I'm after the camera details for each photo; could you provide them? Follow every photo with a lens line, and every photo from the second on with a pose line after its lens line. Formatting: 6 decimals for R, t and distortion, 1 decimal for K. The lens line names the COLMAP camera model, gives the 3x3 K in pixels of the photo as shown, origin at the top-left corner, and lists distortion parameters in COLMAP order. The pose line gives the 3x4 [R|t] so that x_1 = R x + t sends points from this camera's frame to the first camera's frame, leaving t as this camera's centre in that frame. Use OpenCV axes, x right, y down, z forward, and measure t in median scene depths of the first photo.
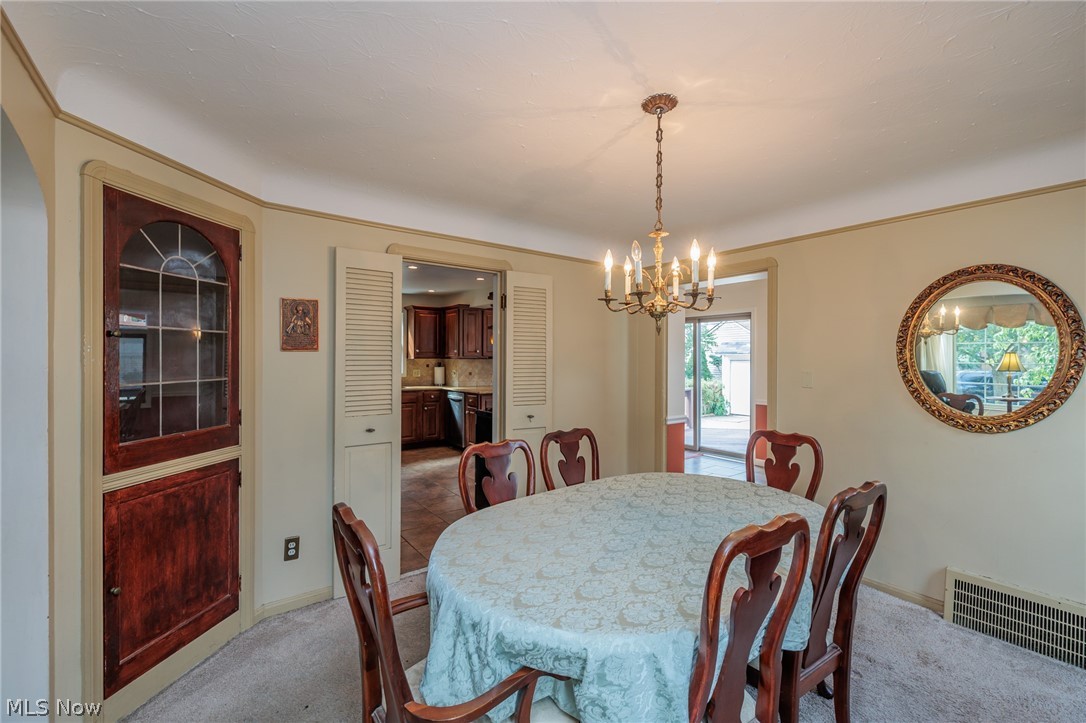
lens RADIAL K [[454.6, 0, 540.6], [0, 454.6, 358.1], [0, 0, 1]] dist [-0.000401, 0.000022]
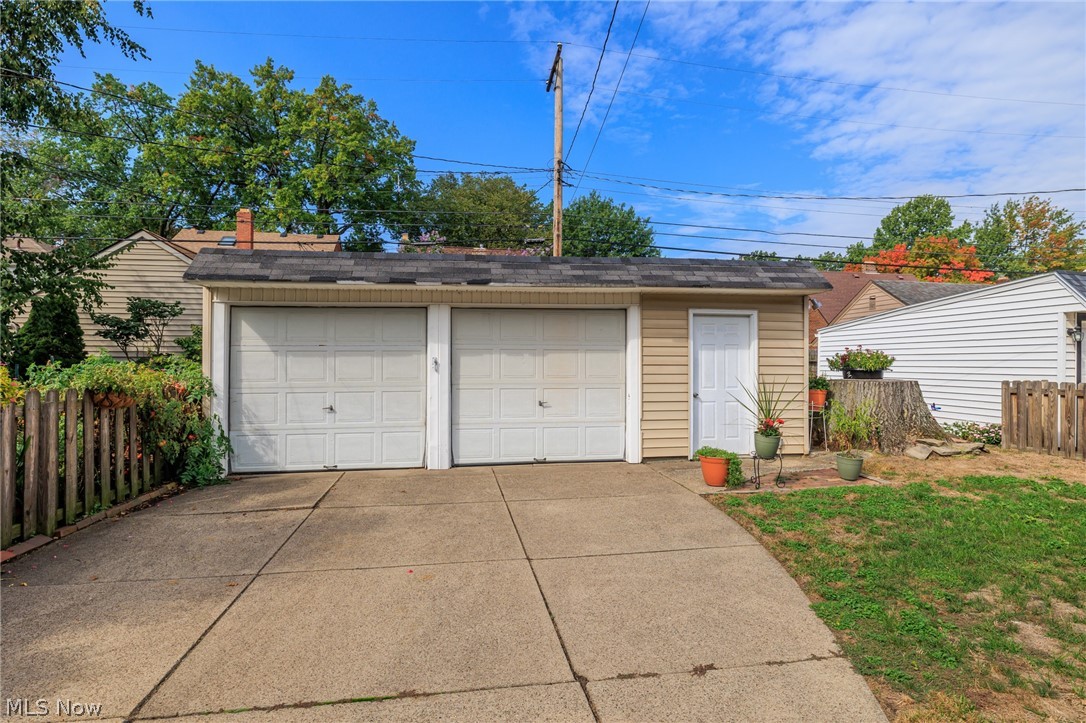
lens RADIAL K [[584.9, 0, 546.3], [0, 584.9, 364.1], [0, 0, 1]] dist [-0.002024, -0.001314]
pose [[0.464417, -0.000365, 0.885617, 0.158783], [-0.003625, 0.999991, 0.002313, 0.043977], [-0.885609, -0.004284, 0.464411, 0.616271]]
